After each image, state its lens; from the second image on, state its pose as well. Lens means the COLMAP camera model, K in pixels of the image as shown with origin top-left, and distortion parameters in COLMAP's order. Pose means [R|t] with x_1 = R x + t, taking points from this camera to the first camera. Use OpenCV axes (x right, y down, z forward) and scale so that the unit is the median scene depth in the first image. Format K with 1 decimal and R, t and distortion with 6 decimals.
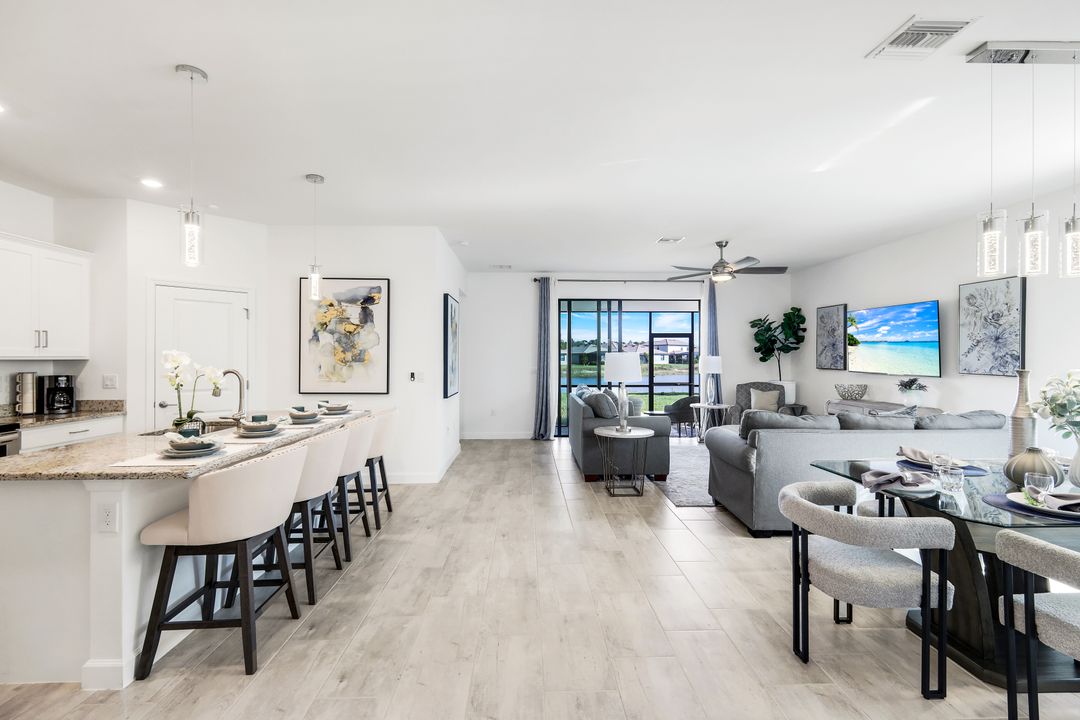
lens RADIAL K [[477.6, 0, 542.1], [0, 477.6, 367.5], [0, 0, 1]] dist [0.005894, -0.000490]
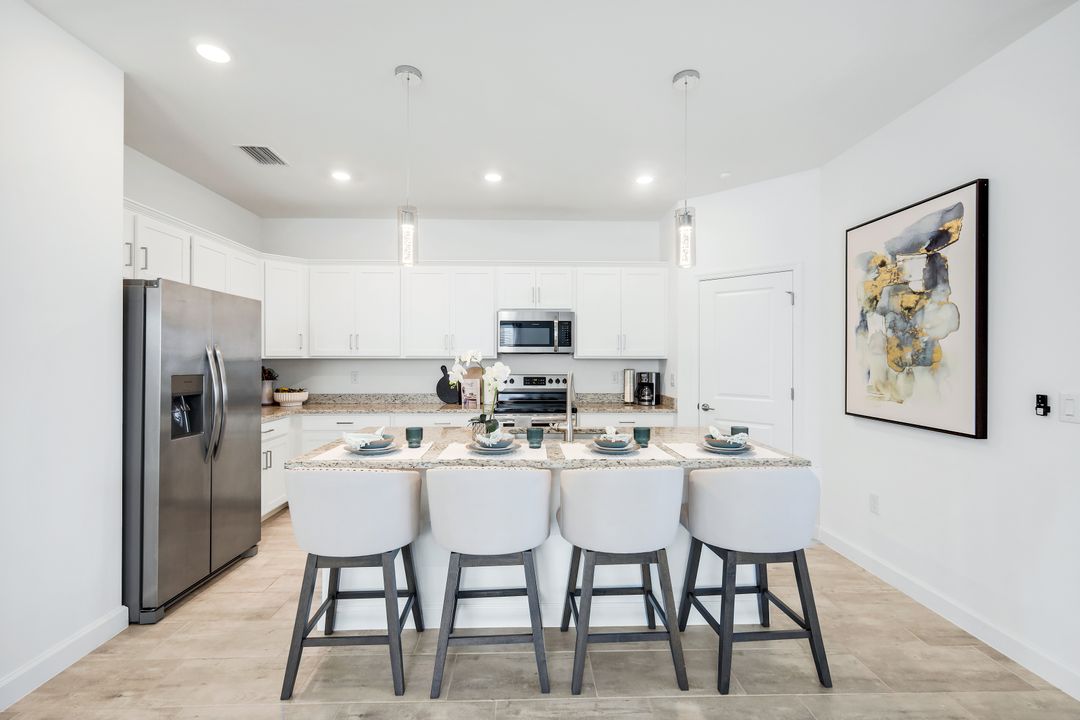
lens RADIAL K [[477.6, 0, 536.9], [0, 477.6, 355.7], [0, 0, 1]] dist [0.005894, -0.000490]
pose [[-0.008995, -0.004218, -0.999951, 0.127197], [-0.022790, 0.999732, -0.004012, -0.010887], [0.999700, 0.022753, -0.009089, 0.597515]]
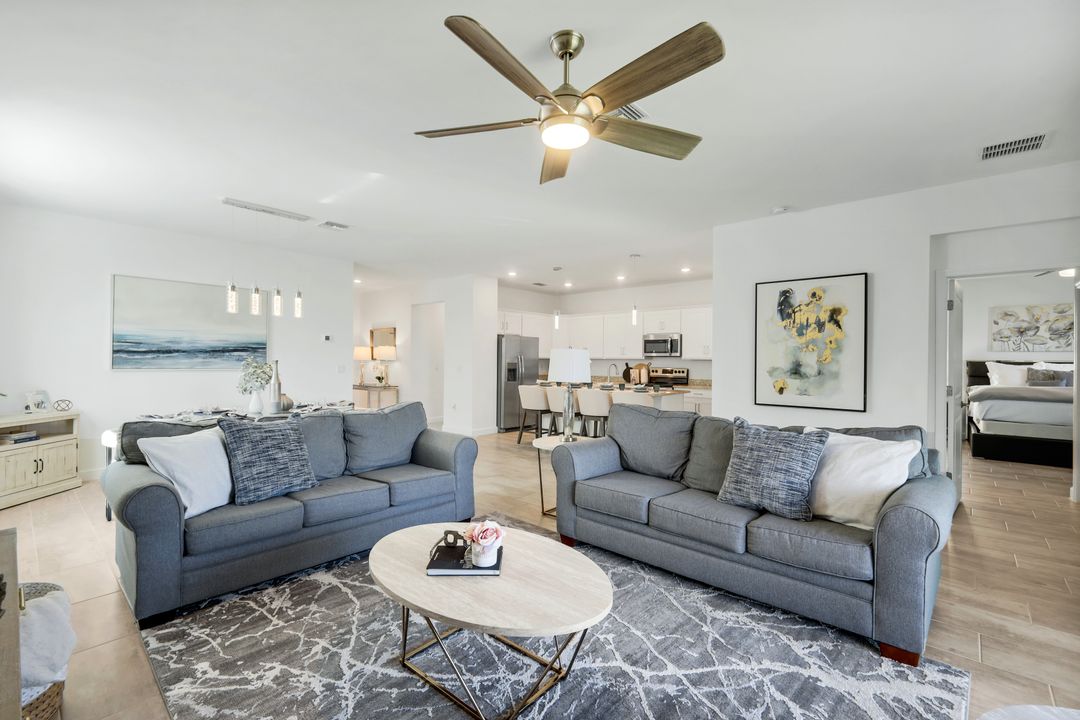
lens RADIAL K [[477.6, 0, 539.7], [0, 477.6, 360.3], [0, 0, 1]] dist [0.005894, -0.000490]
pose [[-0.690526, -0.003449, -0.723299, 0.764724], [-0.022827, 0.999594, 0.017026, -0.024468], [0.722947, 0.028267, -0.690325, 1.452614]]
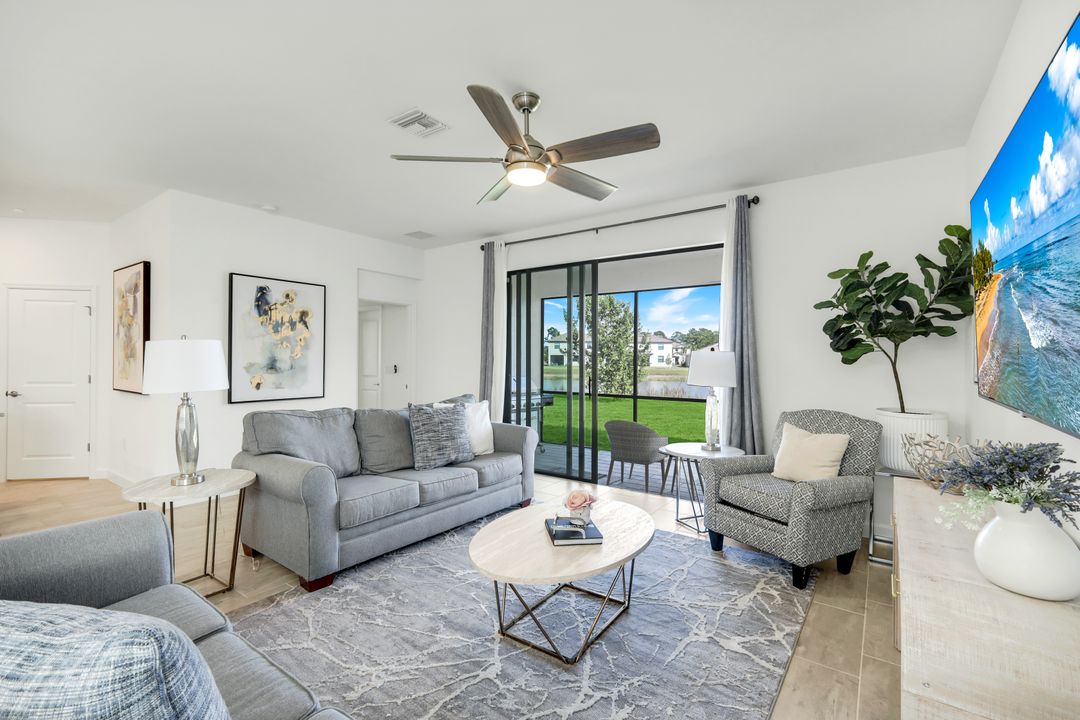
lens RADIAL K [[477.6, 0, 542.3], [0, 477.6, 359.2], [0, 0, 1]] dist [0.005894, -0.000490]
pose [[0.790976, 0.003458, -0.611837, 0.776389], [-0.018006, 0.999682, -0.017628, -0.006568], [0.611582, 0.024960, 0.790787, 0.759922]]
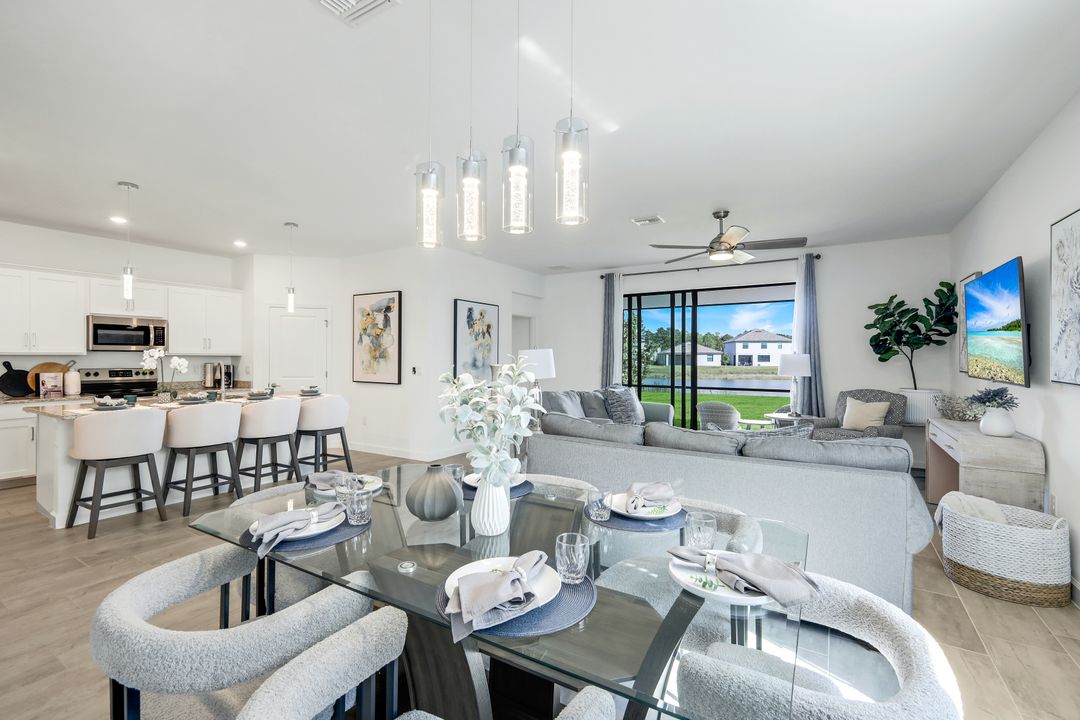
lens RADIAL K [[477.6, 0, 542.1], [0, 477.6, 357.6], [0, 0, 1]] dist [0.005894, -0.000490]
pose [[0.830490, 0.001975, -0.557031, 0.668435], [-0.014990, 0.999711, -0.018804, 0.003856], [0.556832, 0.023966, 0.830279, 0.189013]]
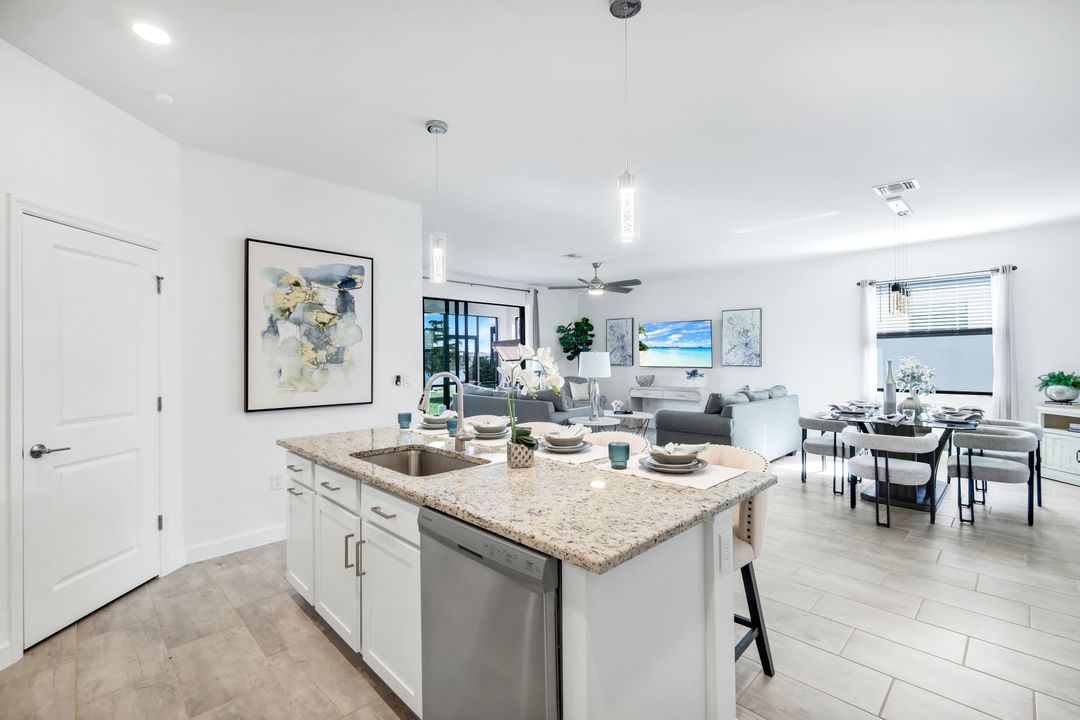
lens RADIAL K [[477.6, 0, 541.2], [0, 477.6, 362.9], [0, 0, 1]] dist [0.005894, -0.000490]
pose [[0.736179, -0.012346, 0.676675, -0.654563], [0.022400, 0.999730, -0.006130, -0.000965], [-0.676417, 0.019670, 0.736257, 0.230704]]
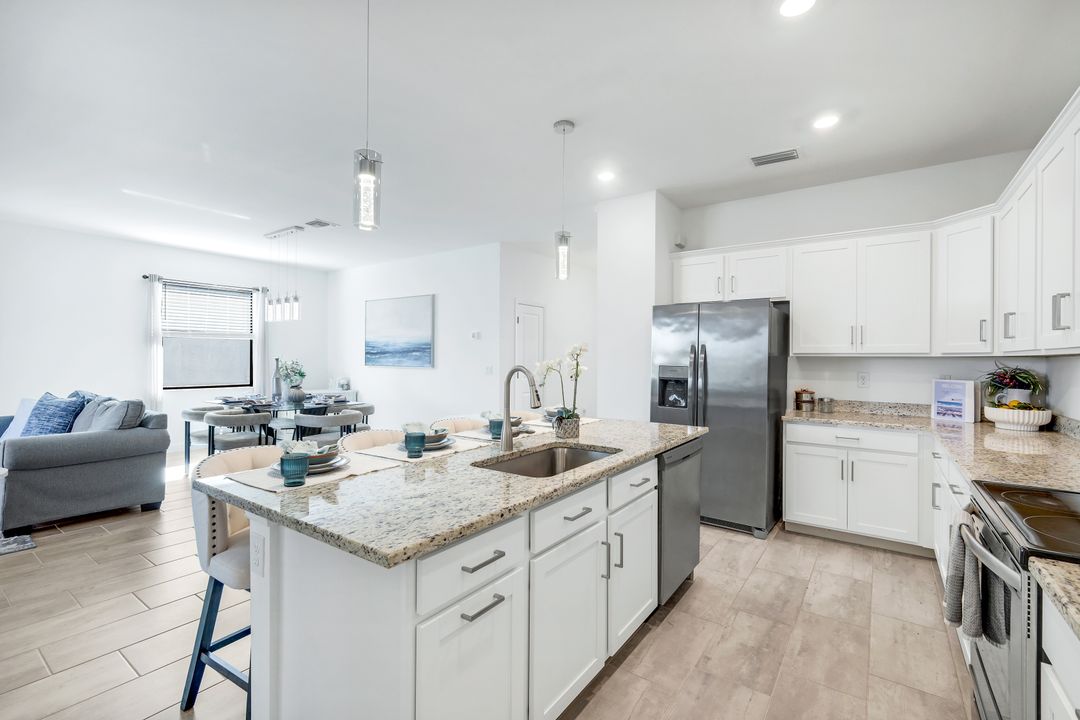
lens RADIAL K [[477.6, 0, 545.2], [0, 477.6, 356.7], [0, 0, 1]] dist [0.005894, -0.000490]
pose [[-0.789655, -0.002739, 0.613545, -0.692231], [0.006065, 0.999906, 0.012269, -0.009448], [-0.613521, 0.013409, -0.789564, 0.949623]]
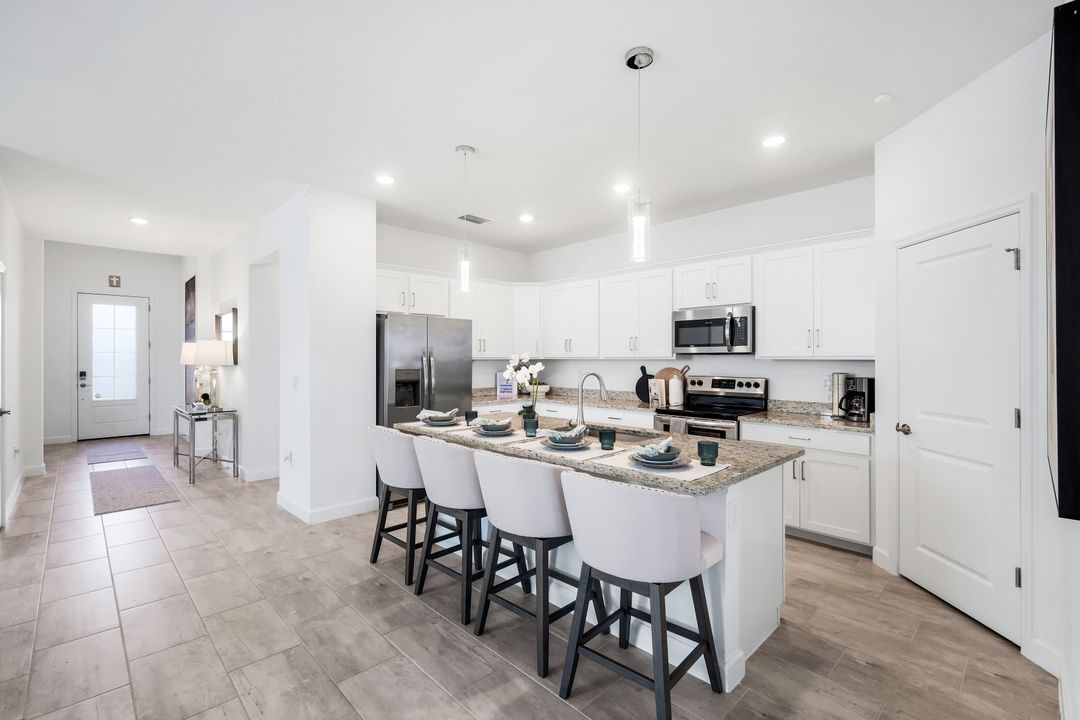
lens RADIAL K [[477.6, 0, 539.8], [0, 477.6, 355.6], [0, 0, 1]] dist [0.005894, -0.000490]
pose [[-0.742001, -0.001787, -0.670397, 0.012598], [-0.012712, 0.999854, 0.011405, -0.021213], [0.670279, 0.016984, -0.741915, 1.008943]]
